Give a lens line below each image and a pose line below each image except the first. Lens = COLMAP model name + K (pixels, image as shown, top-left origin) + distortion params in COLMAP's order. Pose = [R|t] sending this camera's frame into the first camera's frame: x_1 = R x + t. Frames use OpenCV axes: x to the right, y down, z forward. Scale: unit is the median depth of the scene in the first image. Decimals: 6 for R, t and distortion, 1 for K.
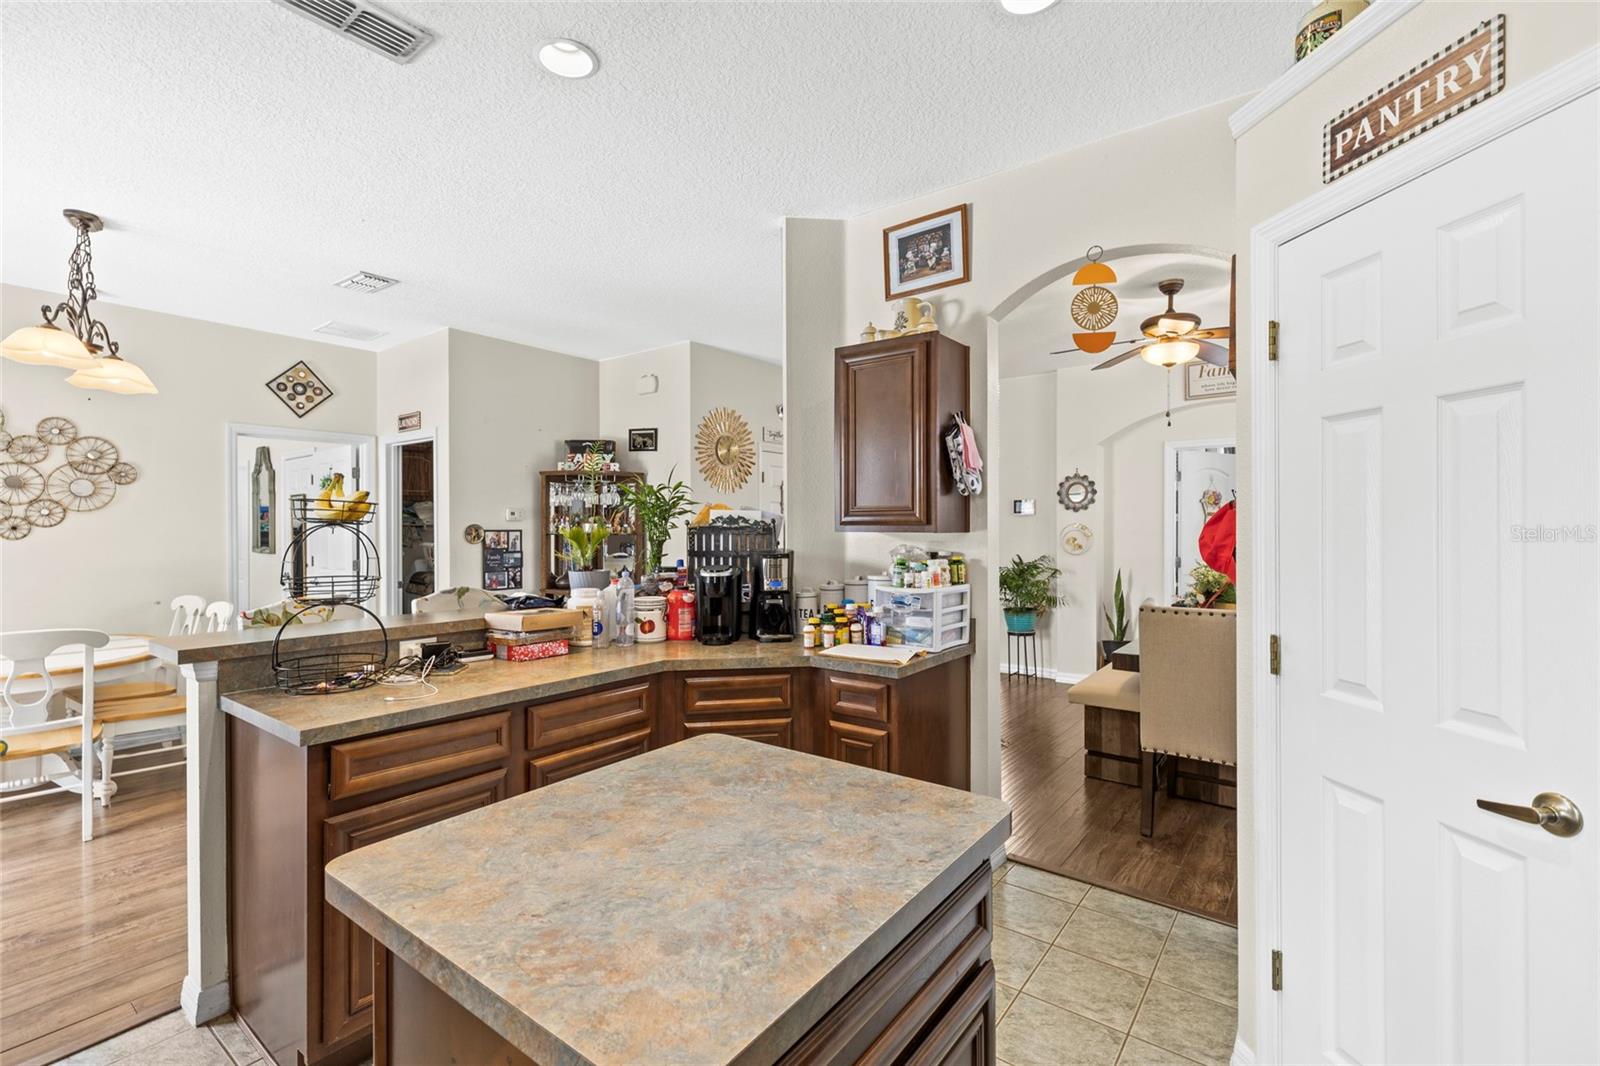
lens RADIAL K [[712.0, 0, 794.6], [0, 712.0, 522.3], [0, 0, 1]] dist [0.002890, 0.000292]
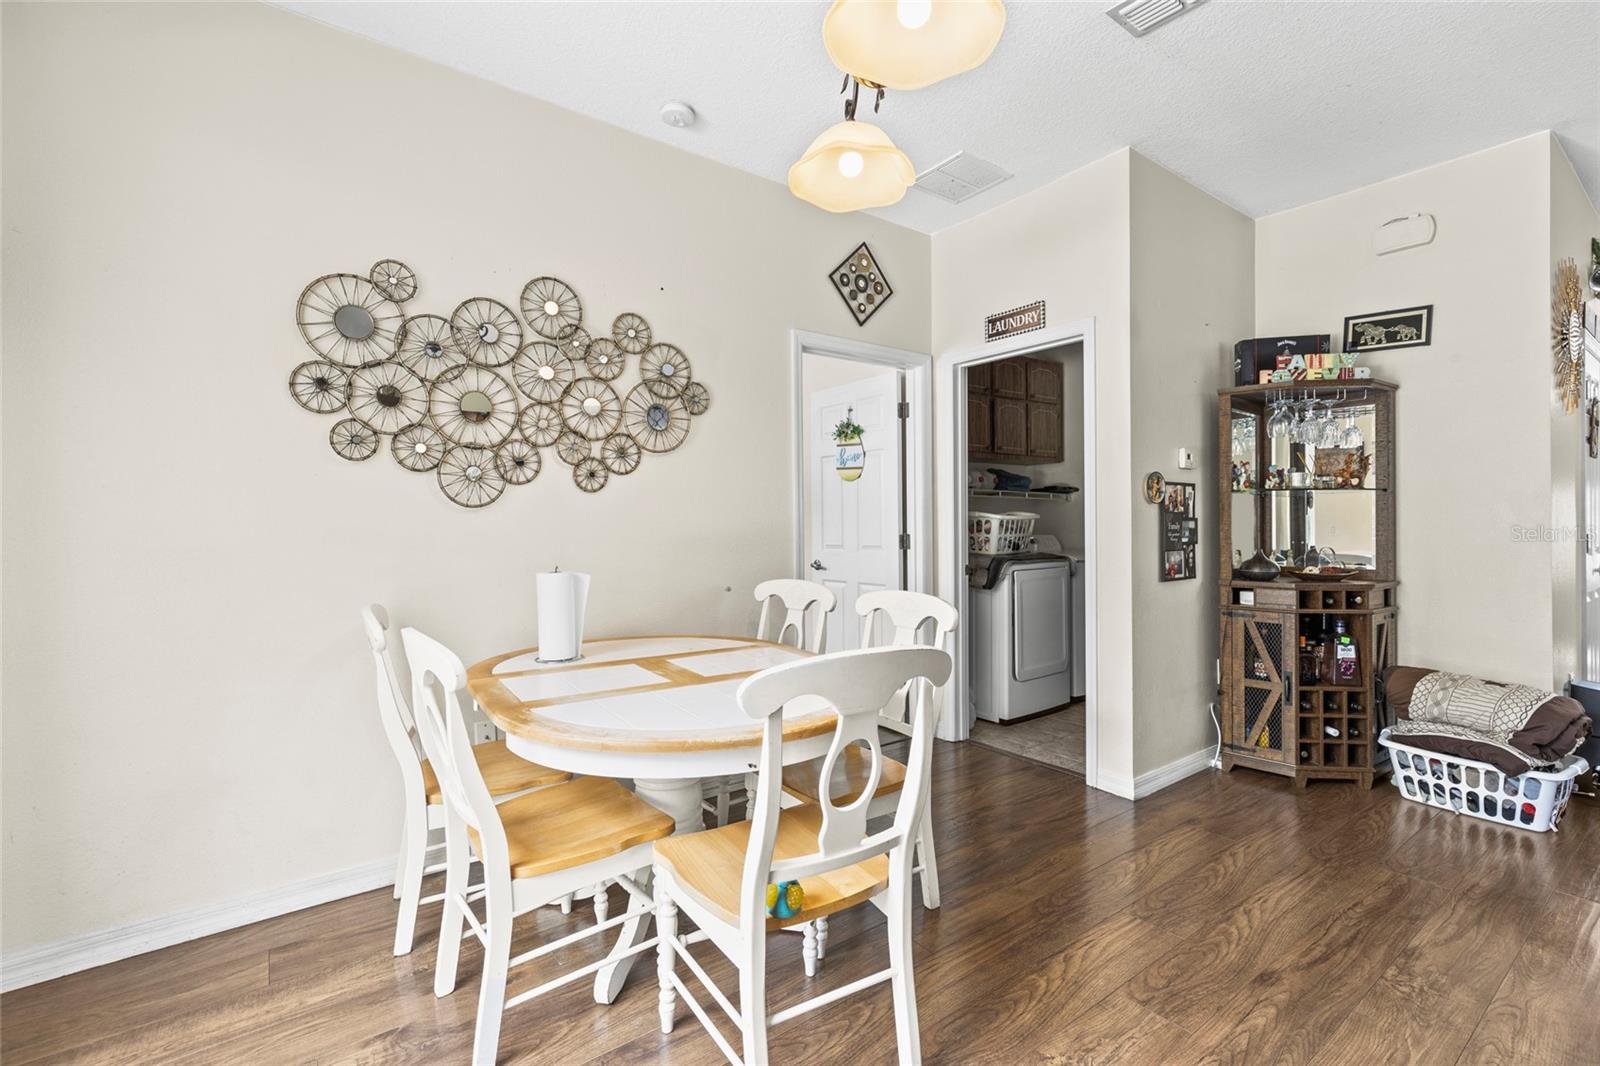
lens RADIAL K [[712.0, 0, 794.6], [0, 712.0, 522.3], [0, 0, 1]] dist [0.002890, 0.000292]
pose [[0.959830, -0.003713, -0.280557, -0.618786], [0.006113, 0.999952, 0.007682, 0.042561], [0.280515, -0.009088, 0.959807, 0.348375]]
